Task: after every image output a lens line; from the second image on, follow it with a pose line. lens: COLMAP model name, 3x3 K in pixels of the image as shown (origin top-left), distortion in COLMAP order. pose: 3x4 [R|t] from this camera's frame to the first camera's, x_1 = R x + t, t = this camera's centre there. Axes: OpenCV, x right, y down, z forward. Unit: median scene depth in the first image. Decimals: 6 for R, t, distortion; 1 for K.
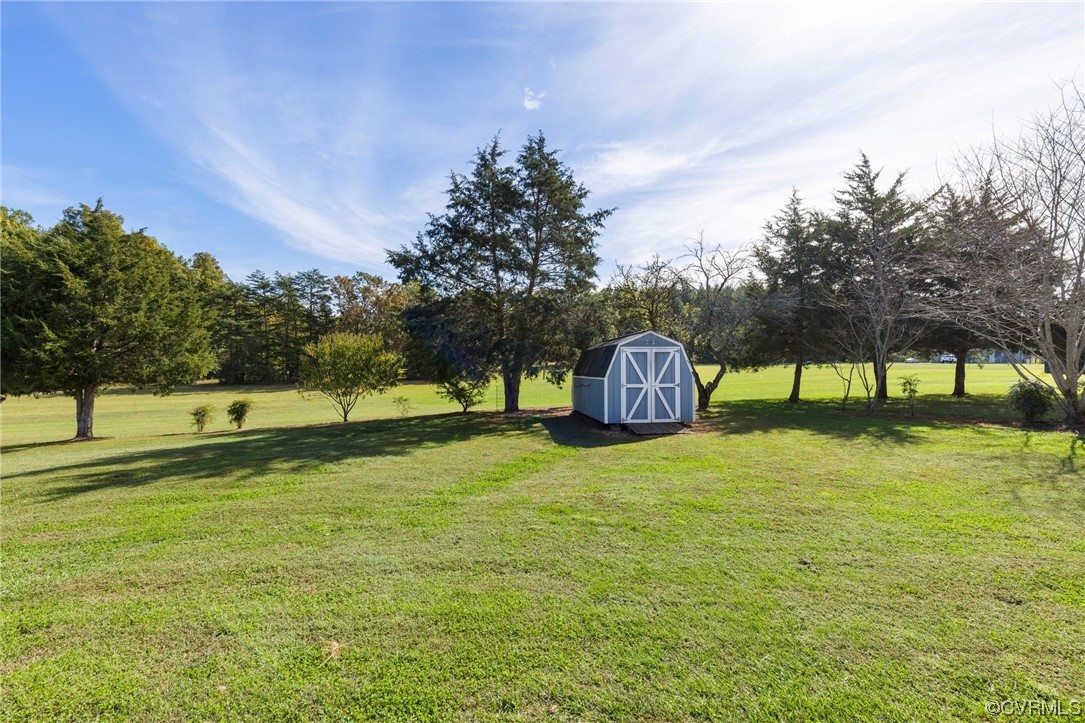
lens RADIAL K [[476.6, 0, 543.9], [0, 476.6, 370.6], [0, 0, 1]] dist [-0.004252, 0.000314]
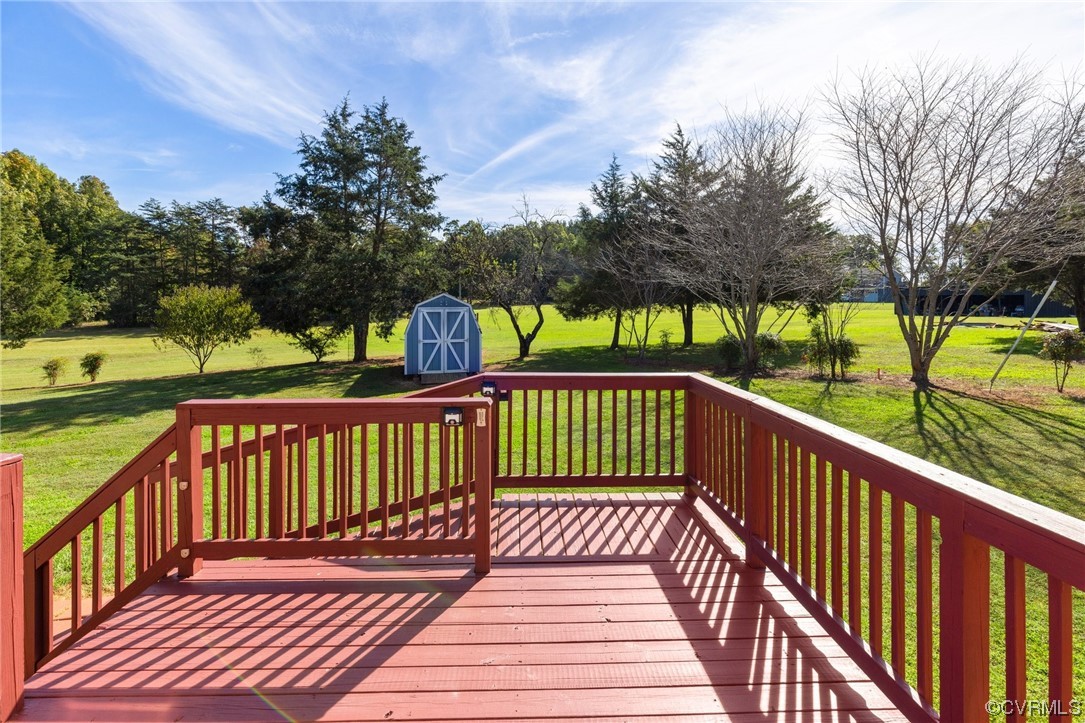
lens RADIAL K [[542.9, 0, 567.0], [0, 542.9, 301.4], [0, 0, 1]] dist [0.000715, 0.000387]
pose [[0.997416, -0.010045, 0.071139, 0.290430], [0.009485, 0.999921, 0.008205, -0.049422], [-0.071216, -0.007509, 0.997433, -0.225918]]
